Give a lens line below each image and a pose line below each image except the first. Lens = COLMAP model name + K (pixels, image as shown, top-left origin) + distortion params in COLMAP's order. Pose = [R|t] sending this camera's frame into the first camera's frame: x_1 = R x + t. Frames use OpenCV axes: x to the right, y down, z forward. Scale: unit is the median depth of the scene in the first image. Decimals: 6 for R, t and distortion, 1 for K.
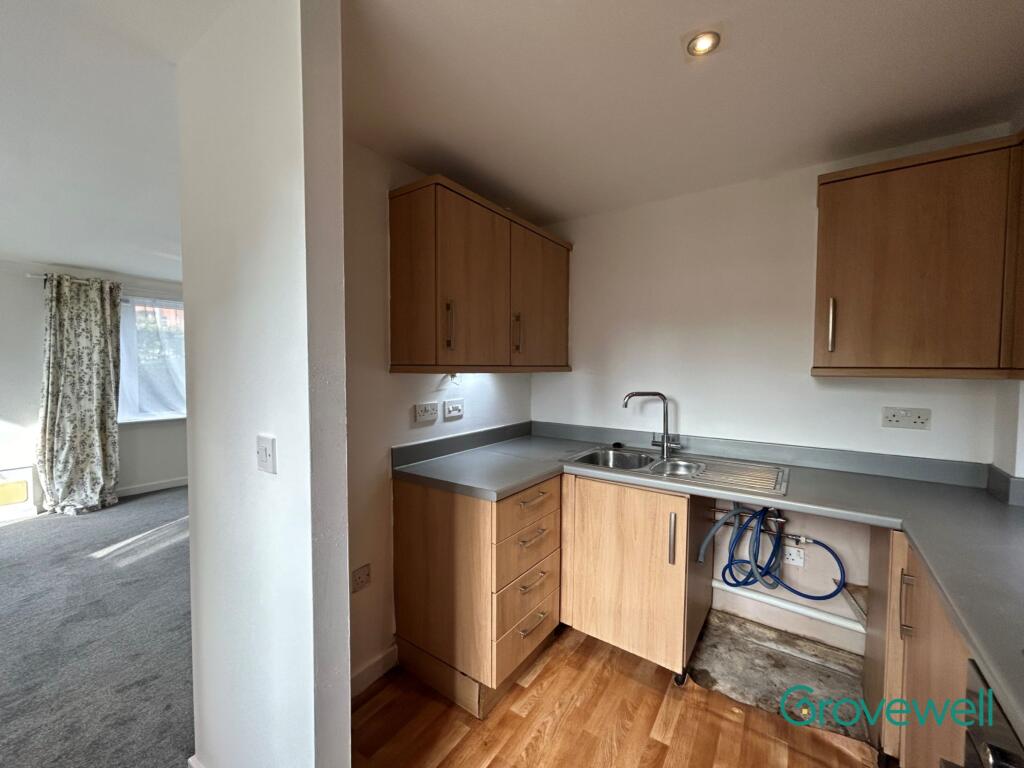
lens RADIAL K [[414.1, 0, 512.2], [0, 414.1, 382.0], [0, 0, 1]] dist [-0.003574, -0.000362]
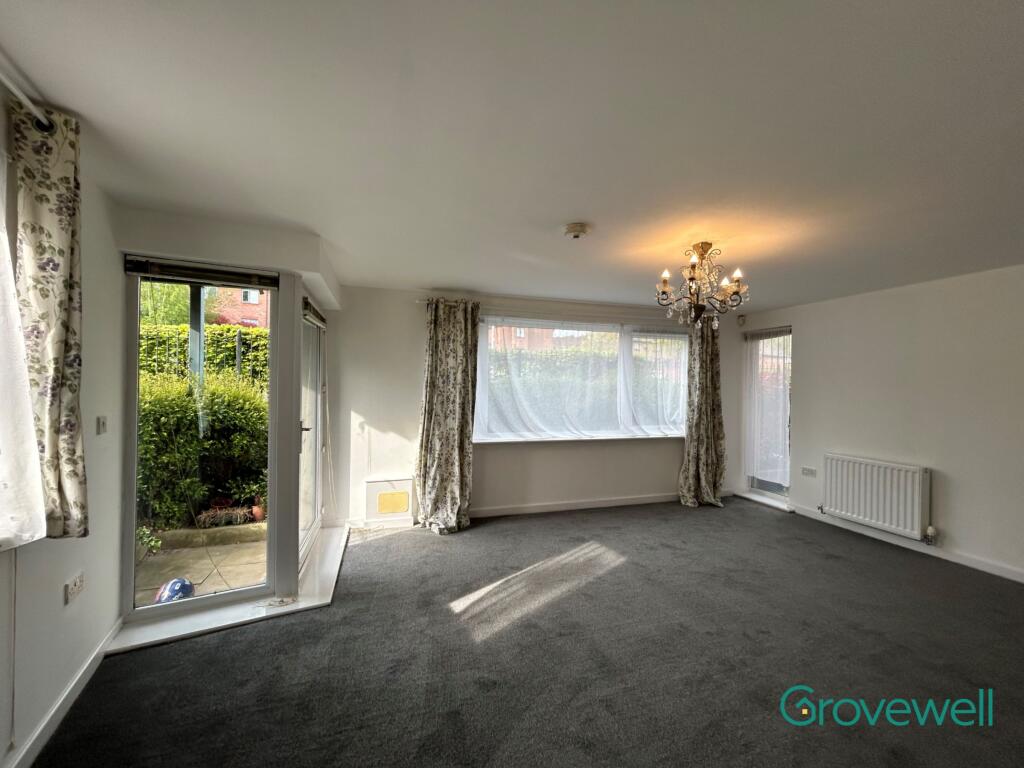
lens RADIAL K [[414.1, 0, 512.2], [0, 414.1, 382.0], [0, 0, 1]] dist [-0.003574, -0.000362]
pose [[0.797156, 0.003210, -0.603765, -0.302035], [-0.032884, 0.998732, -0.038106, -0.013073], [0.602877, 0.050231, 0.796251, 0.279164]]
